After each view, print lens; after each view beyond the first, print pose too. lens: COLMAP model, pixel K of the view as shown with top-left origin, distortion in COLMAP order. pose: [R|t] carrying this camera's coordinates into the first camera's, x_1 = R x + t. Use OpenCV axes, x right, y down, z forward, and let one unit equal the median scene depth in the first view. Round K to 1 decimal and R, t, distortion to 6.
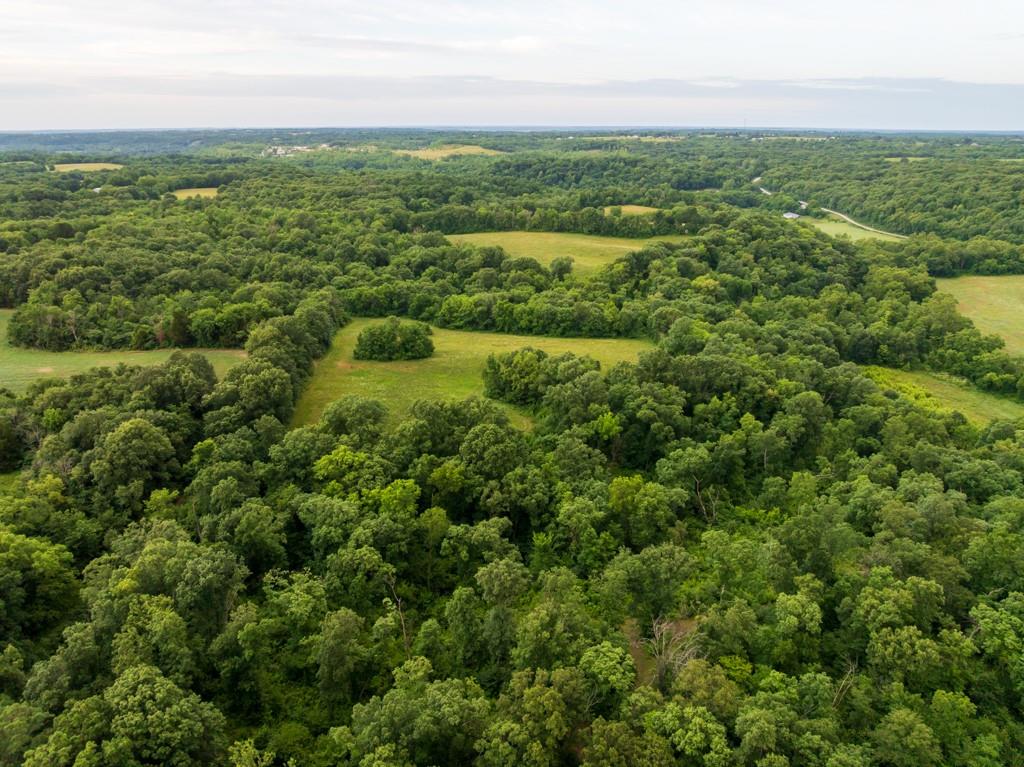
lens RADIAL K [[721.8, 0, 511.8], [0, 721.8, 383.2], [0, 0, 1]] dist [-0.036707, -0.006881]
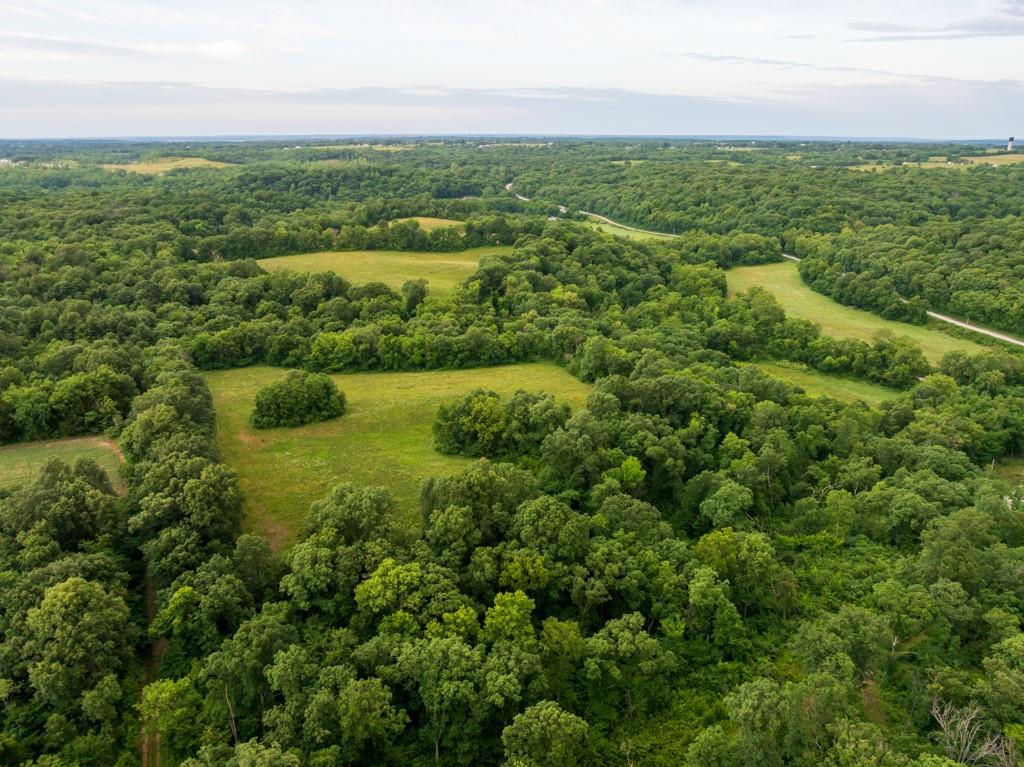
lens RADIAL K [[721.8, 0, 510.2], [0, 721.8, 385.9], [0, 0, 1]] dist [-0.036707, -0.006881]
pose [[0.930999, -0.119586, 0.344876, -0.084546], [0.121928, 0.992426, 0.014979, -0.021921], [-0.344055, 0.028105, 0.938529, 0.055403]]
